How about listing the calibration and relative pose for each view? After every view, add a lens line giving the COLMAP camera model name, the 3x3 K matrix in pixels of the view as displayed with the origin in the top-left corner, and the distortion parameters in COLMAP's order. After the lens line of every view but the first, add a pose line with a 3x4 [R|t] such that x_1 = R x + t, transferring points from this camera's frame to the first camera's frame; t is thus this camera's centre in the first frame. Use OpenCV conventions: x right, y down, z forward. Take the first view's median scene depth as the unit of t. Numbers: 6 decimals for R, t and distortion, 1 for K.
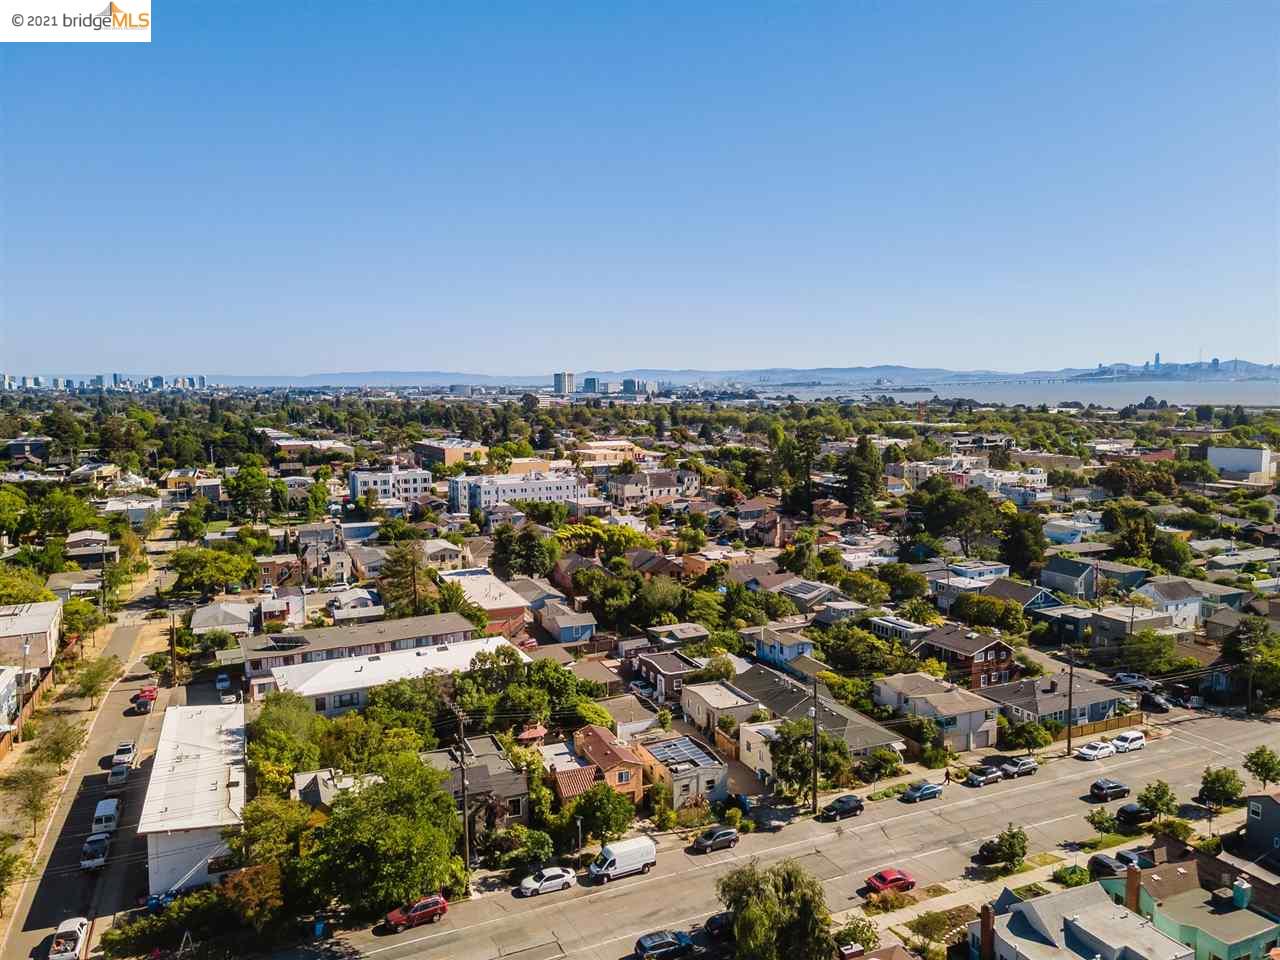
lens RADIAL K [[926.9, 0, 640.0], [0, 926.9, 480.0], [0, 0, 1]] dist [0.059262, 0.002293]
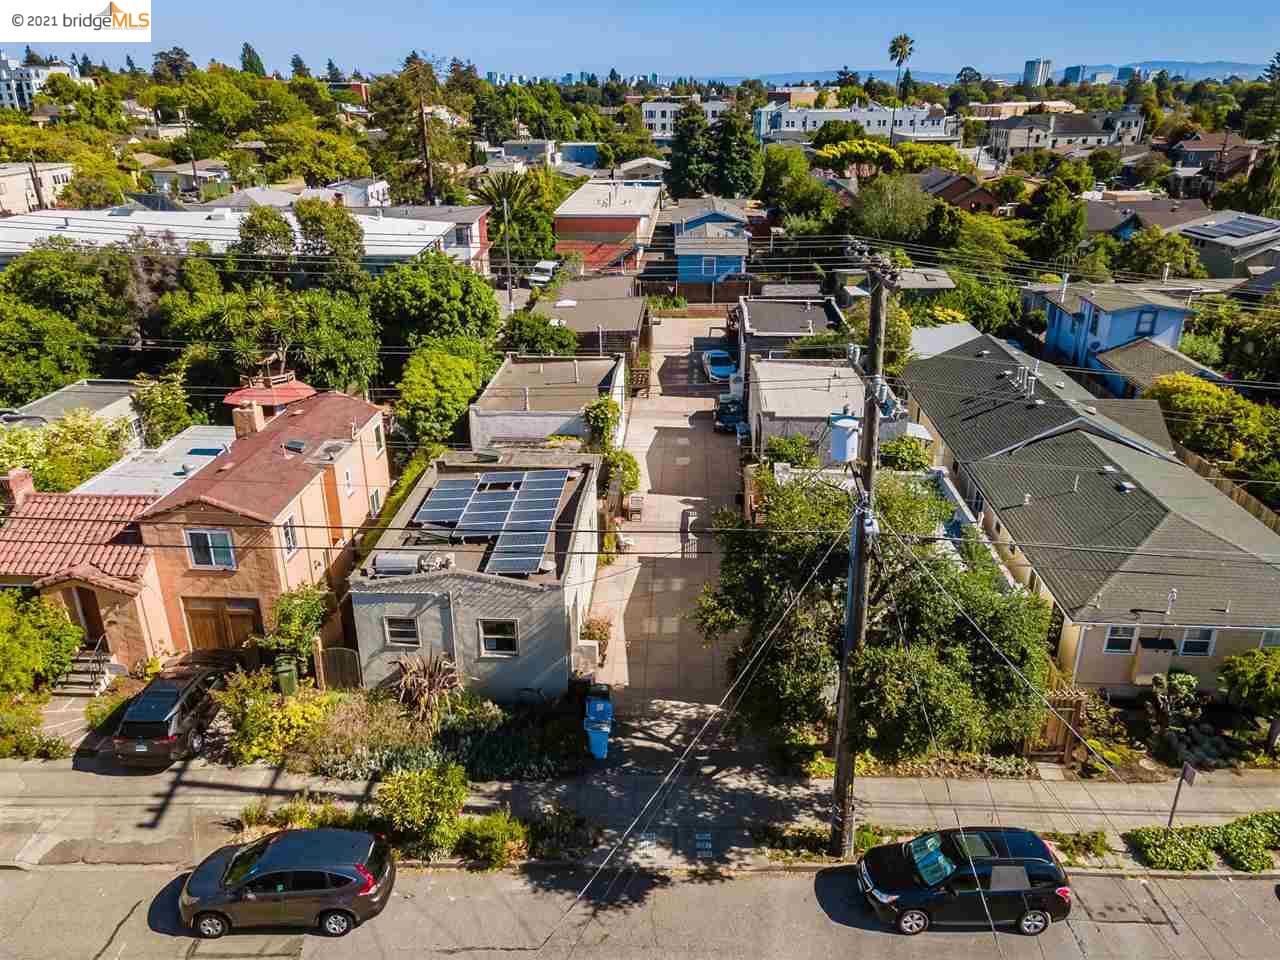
lens RADIAL K [[926.9, 0, 640.0], [0, 926.9, 480.0], [0, 0, 1]] dist [0.059262, 0.002293]
pose [[0.897993, 0.175949, -0.403299, 0.153404], [-0.050998, 0.952011, 0.301785, 0.135683], [0.437044, -0.250434, 0.863872, 0.550112]]
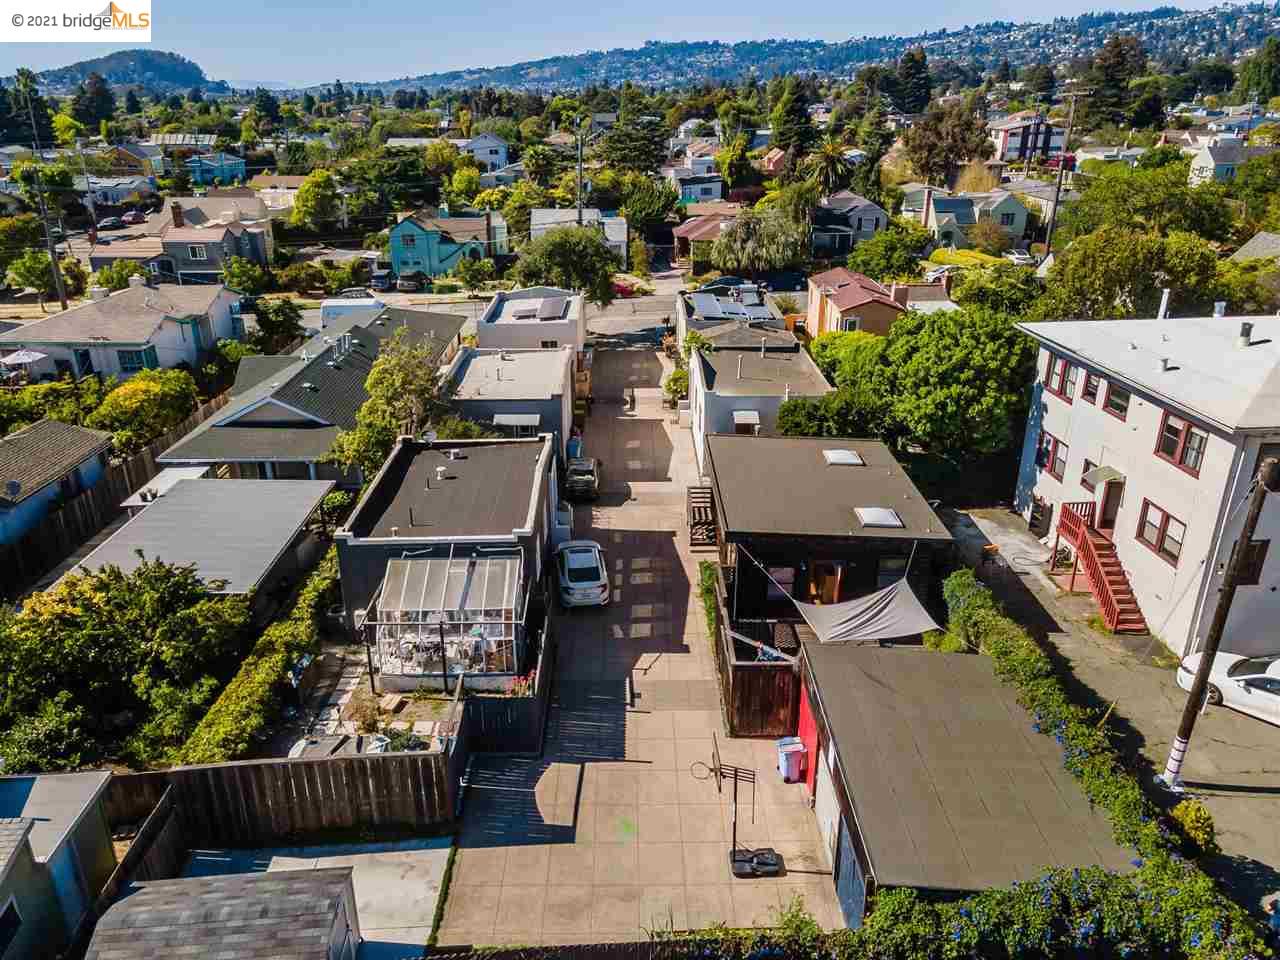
lens RADIAL K [[926.9, 0, 640.0], [0, 926.9, 480.0], [0, 0, 1]] dist [0.059262, 0.002293]
pose [[-0.923378, -0.133001, 0.360117, -0.068590], [0.053172, 0.884715, 0.463090, 0.089484], [-0.380192, 0.446755, -0.809854, 1.067886]]
